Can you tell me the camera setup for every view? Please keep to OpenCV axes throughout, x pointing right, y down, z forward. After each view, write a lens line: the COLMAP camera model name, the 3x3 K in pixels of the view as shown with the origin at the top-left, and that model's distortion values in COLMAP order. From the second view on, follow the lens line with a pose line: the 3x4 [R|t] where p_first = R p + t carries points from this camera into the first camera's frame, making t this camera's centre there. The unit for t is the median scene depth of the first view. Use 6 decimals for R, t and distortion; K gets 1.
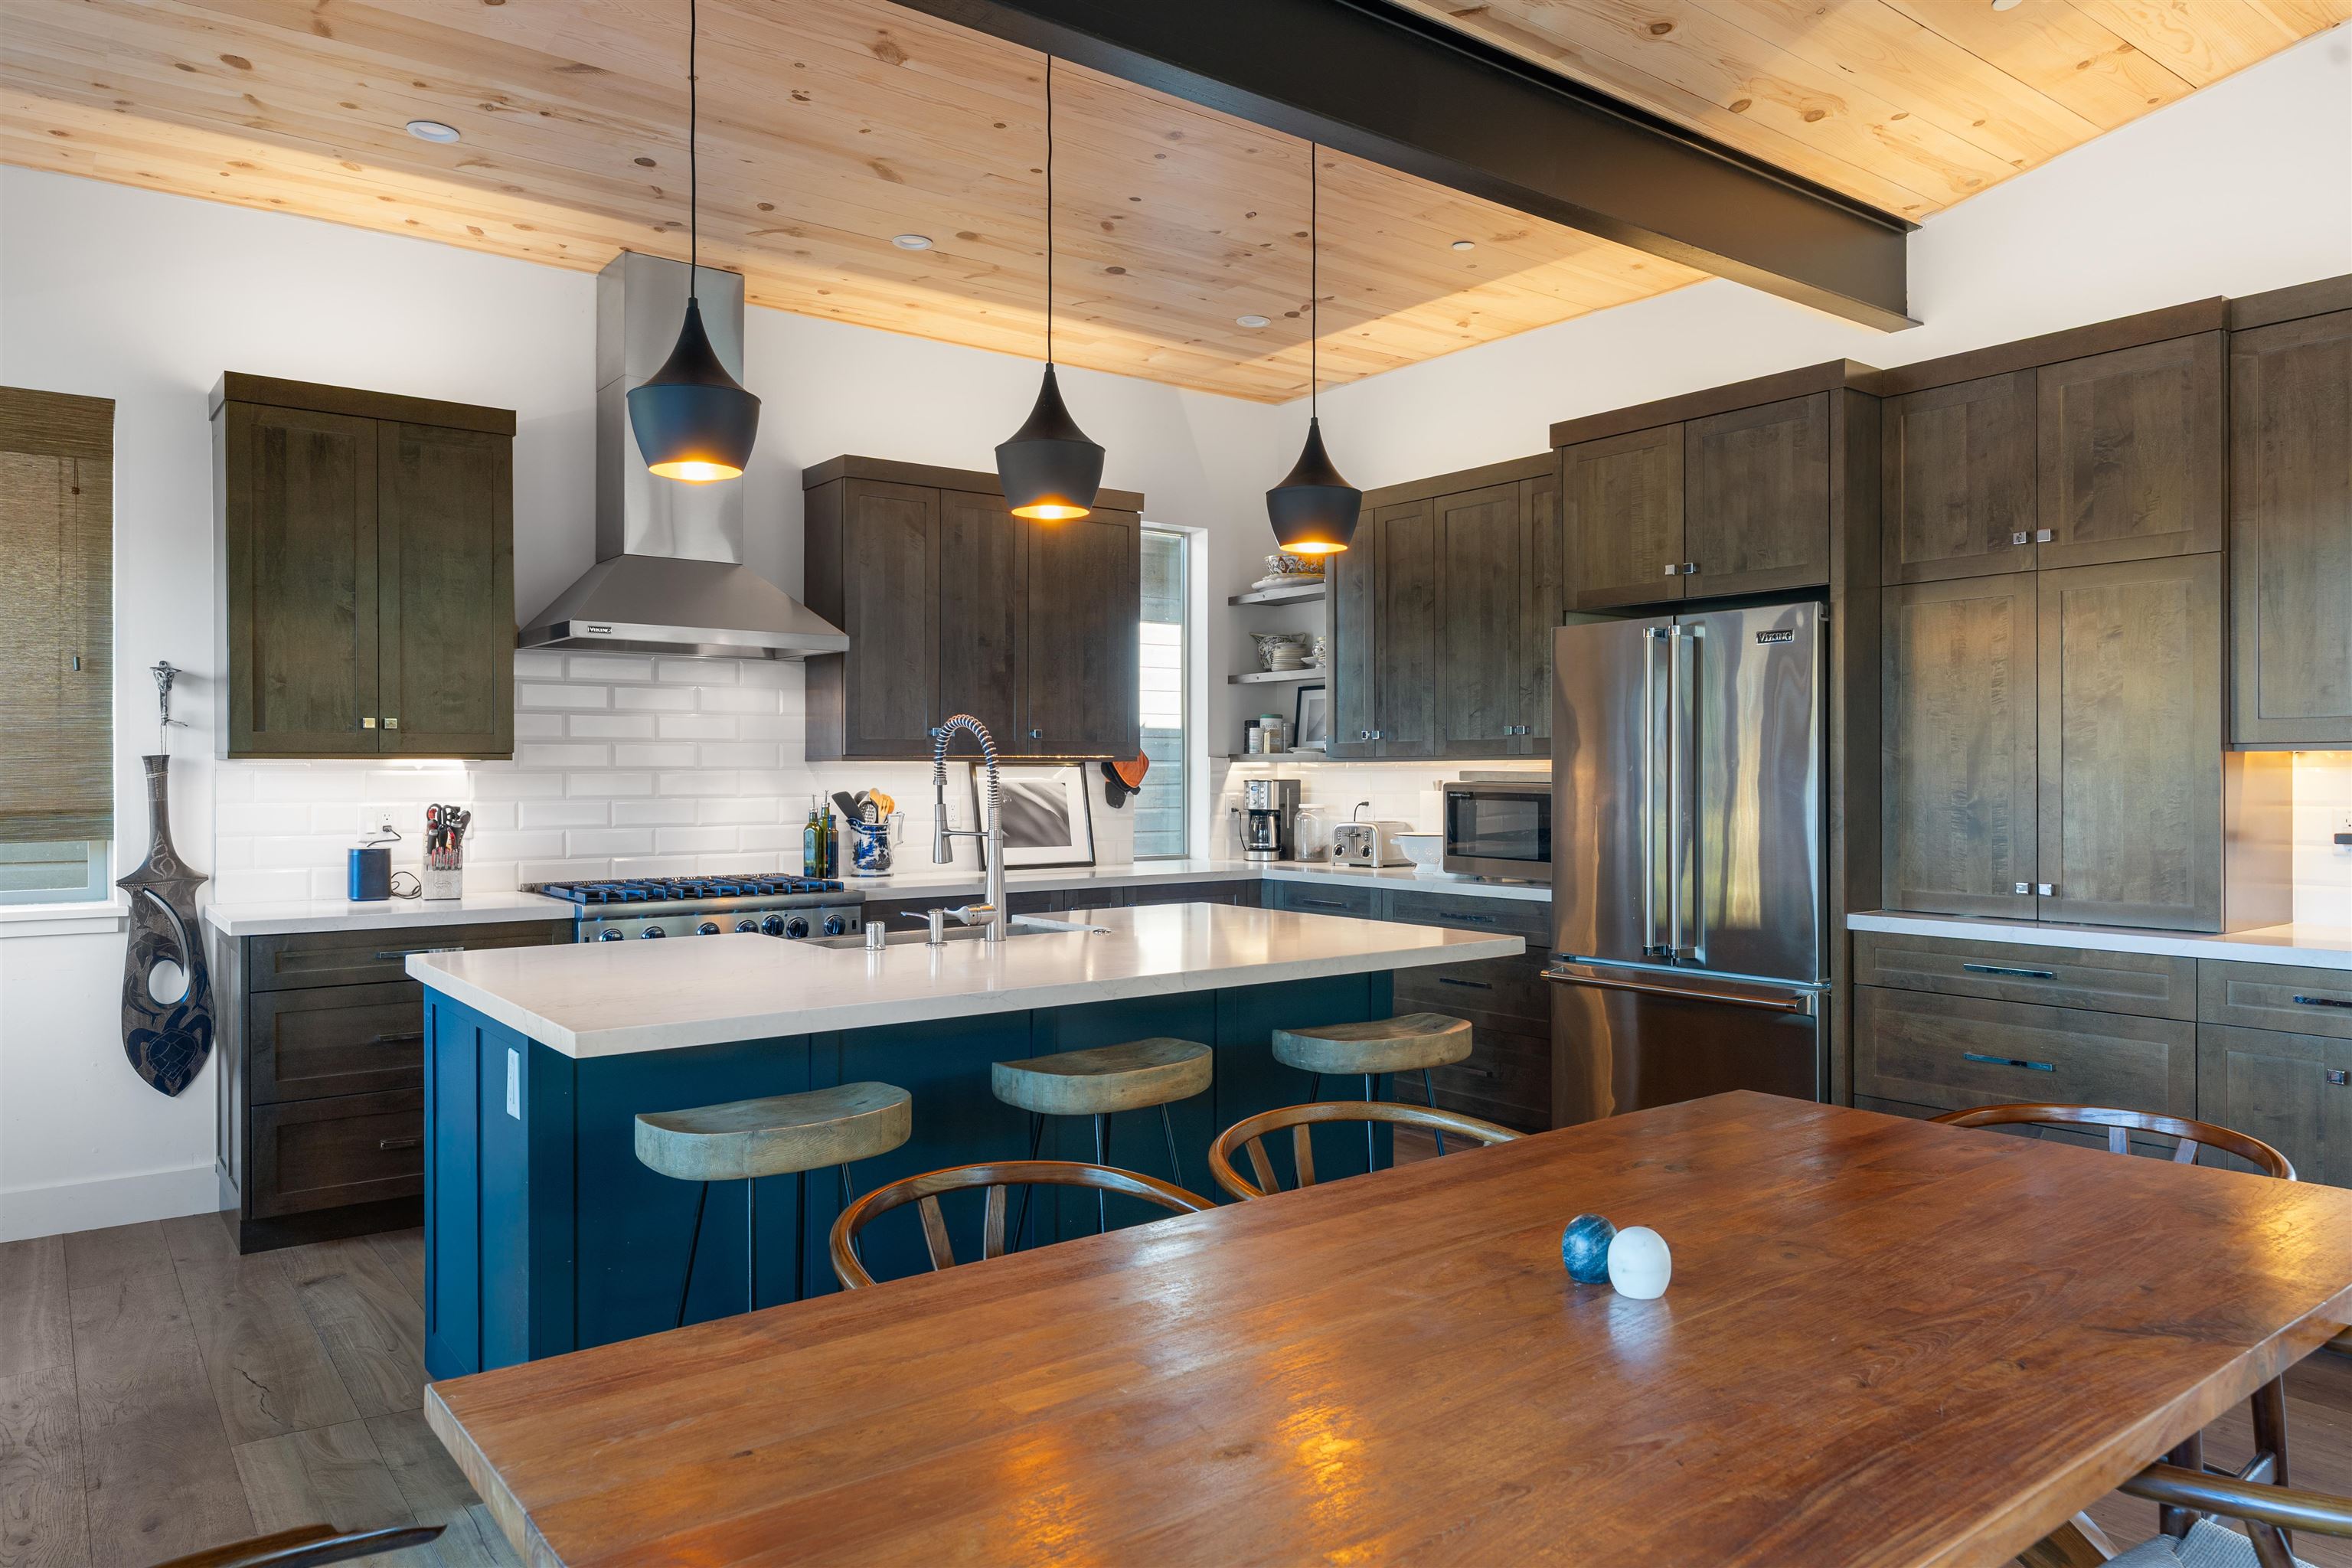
lens RADIAL K [[1547.1, 0, 1176.0], [0, 1547.1, 784.0], [0, 0, 1]] dist [-0.001149, -0.000470]
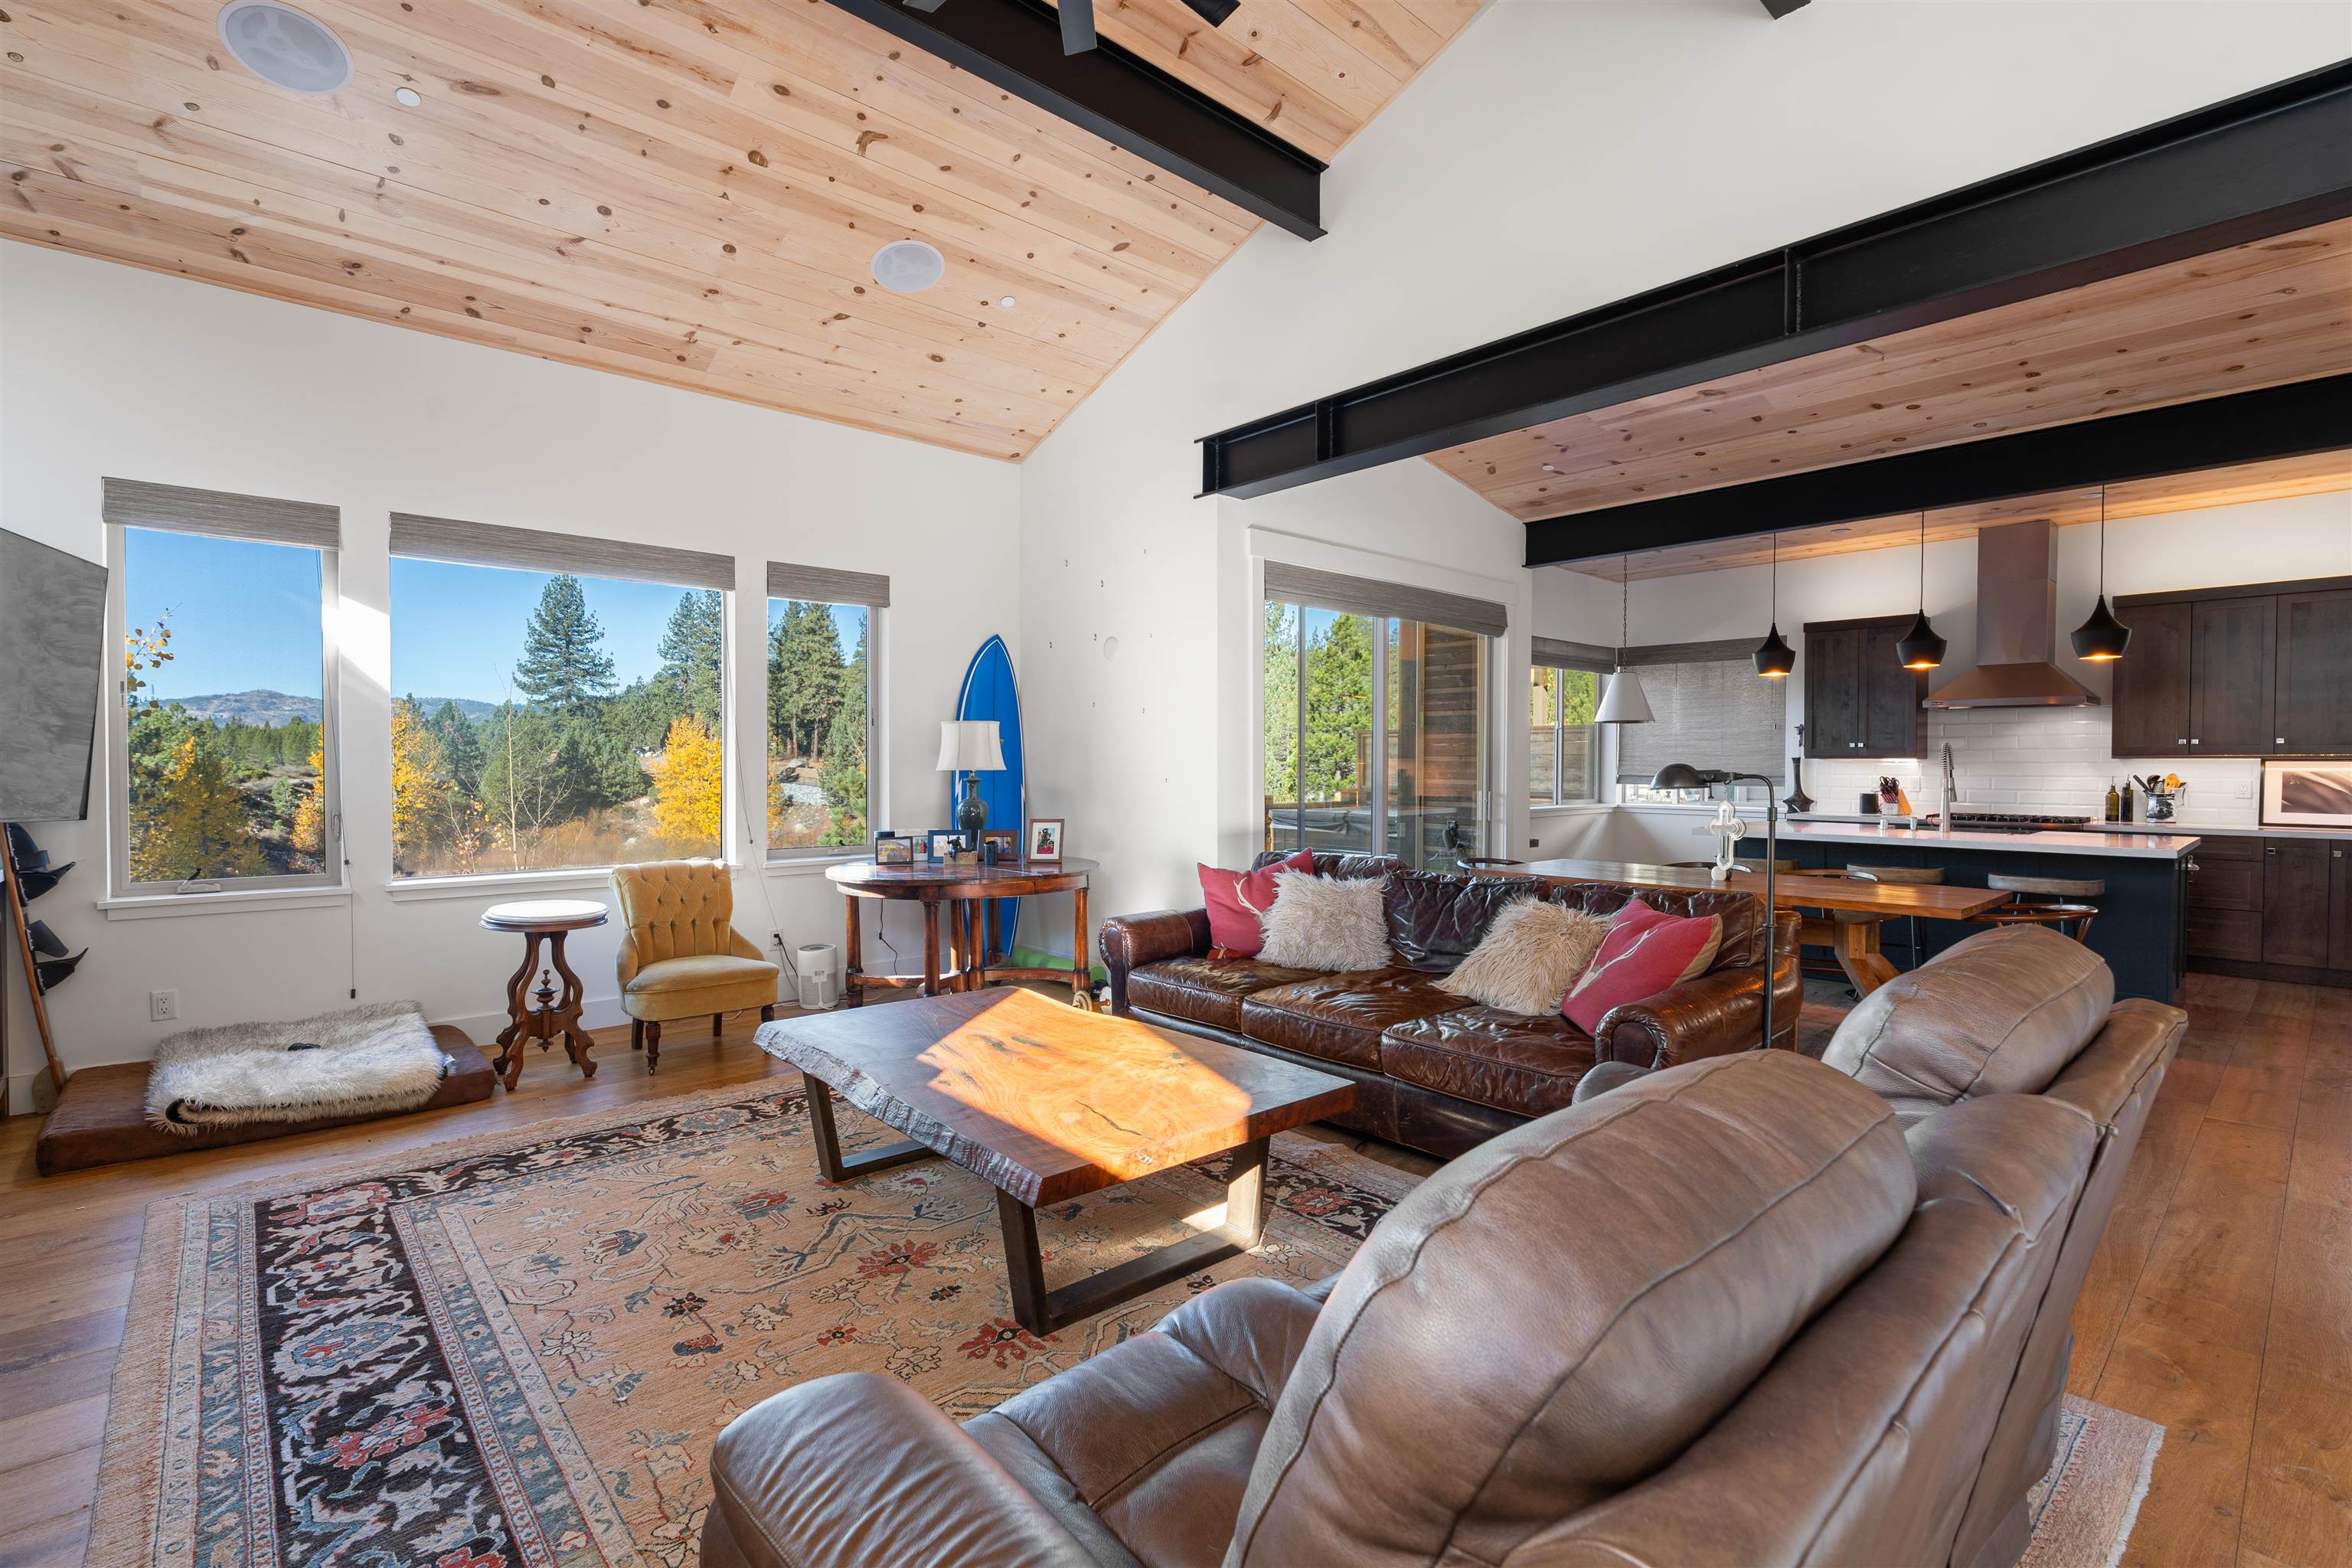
lens RADIAL K [[1066.6, 0, 1176.0], [0, 1066.6, 784.0], [0, 0, 1]] dist [-0.000859, -0.000148]
pose [[0.078520, 0.025099, -0.996597, 1.200083], [-0.007297, 0.999671, 0.024601, -0.009398], [0.996886, 0.005340, 0.078678, -0.291662]]
